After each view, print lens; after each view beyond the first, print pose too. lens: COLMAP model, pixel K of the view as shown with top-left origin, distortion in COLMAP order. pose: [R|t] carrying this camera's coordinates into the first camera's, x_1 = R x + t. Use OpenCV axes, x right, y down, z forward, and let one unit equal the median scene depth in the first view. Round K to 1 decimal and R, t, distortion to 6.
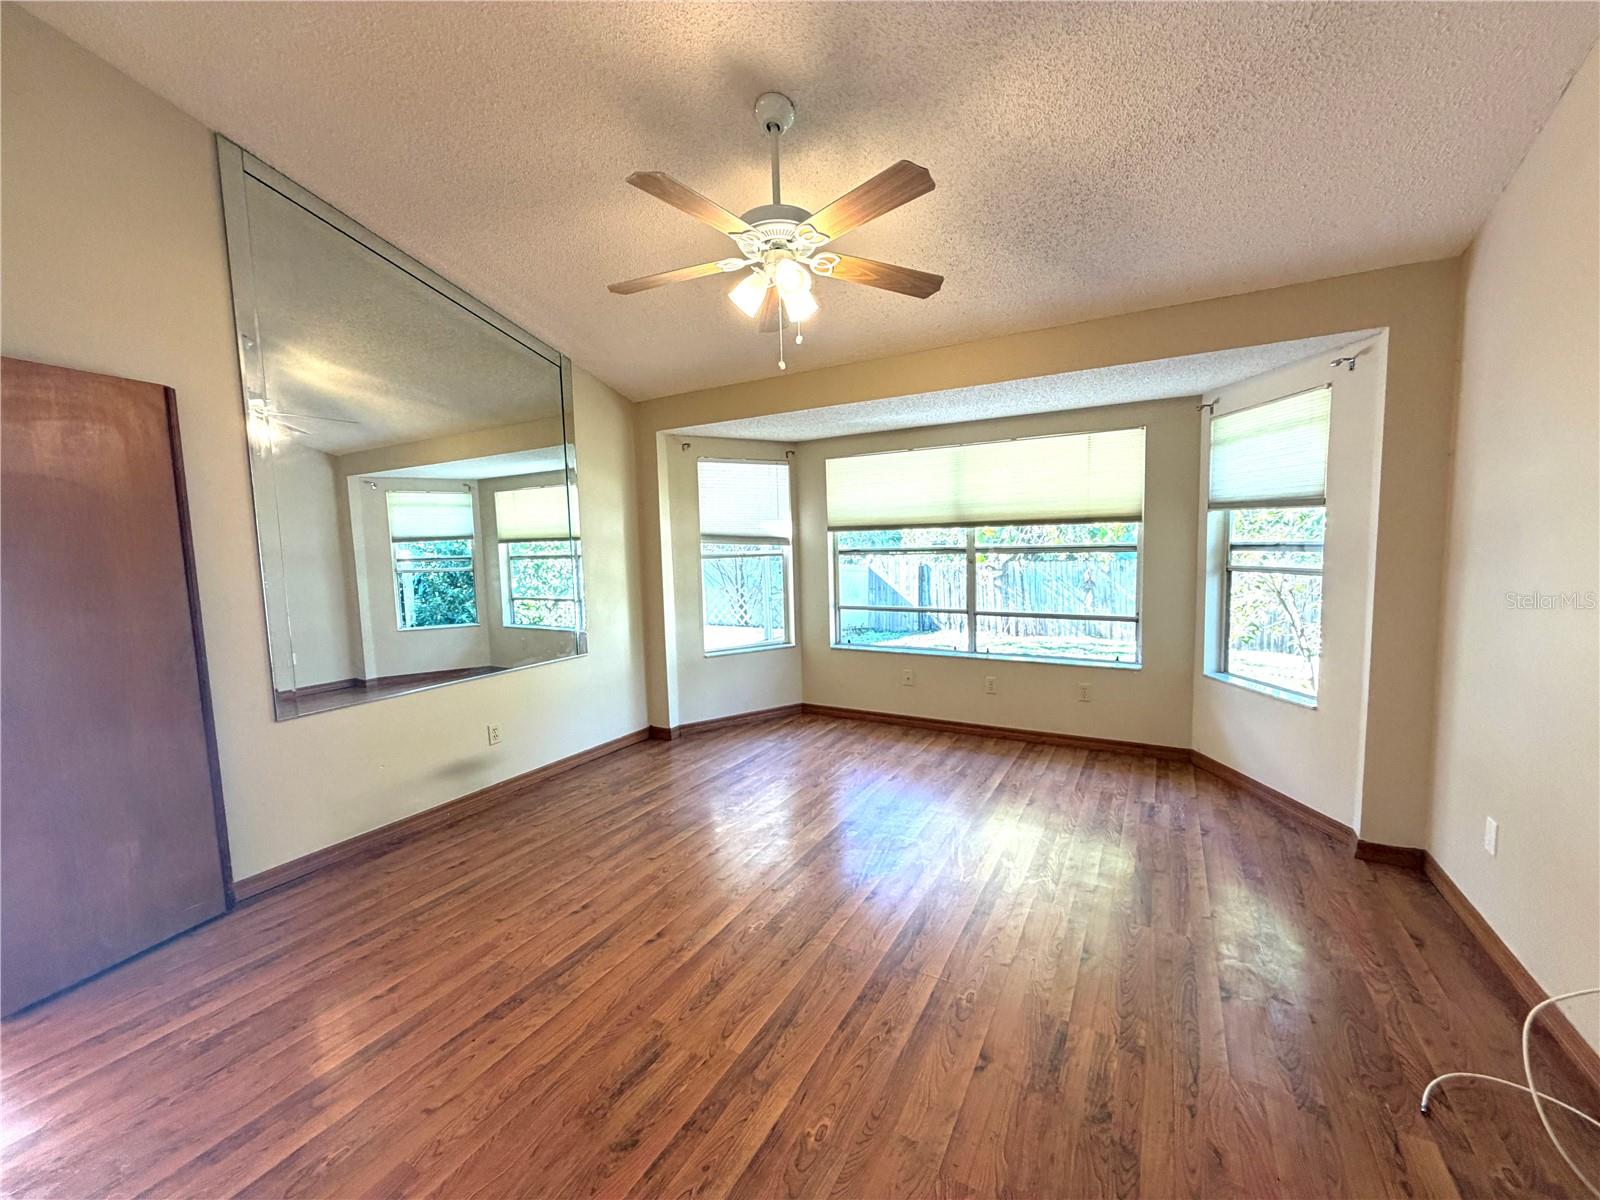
lens RADIAL K [[642.6, 0, 800.0], [0, 642.6, 600.0], [0, 0, 1]] dist [0.000423, 0.000177]
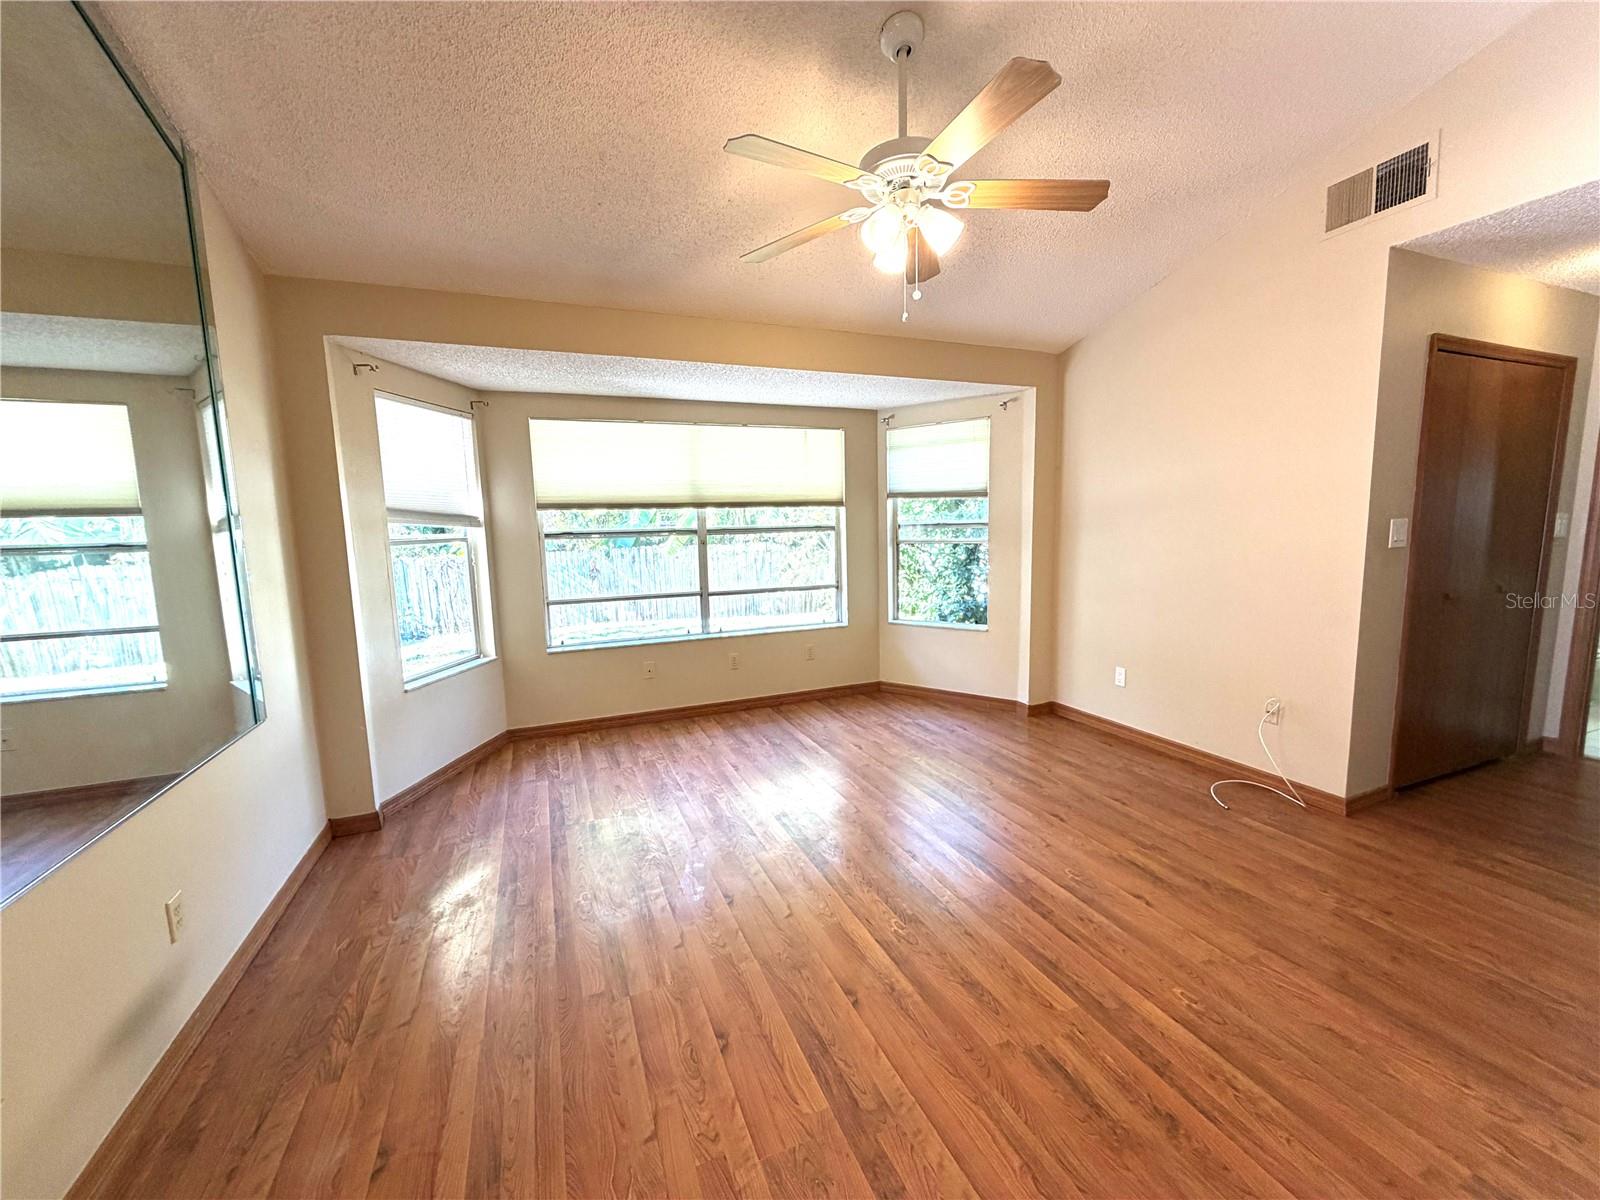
lens RADIAL K [[637.0, 0, 800.0], [0, 637.0, 600.0], [0, 0, 1]] dist [-0.000572, -0.000065]
pose [[0.611061, -0.085917, 0.786907, -0.486319], [0.079025, 0.995747, 0.047353, -0.006847], [-0.787629, 0.033250, 0.615252, 0.312417]]
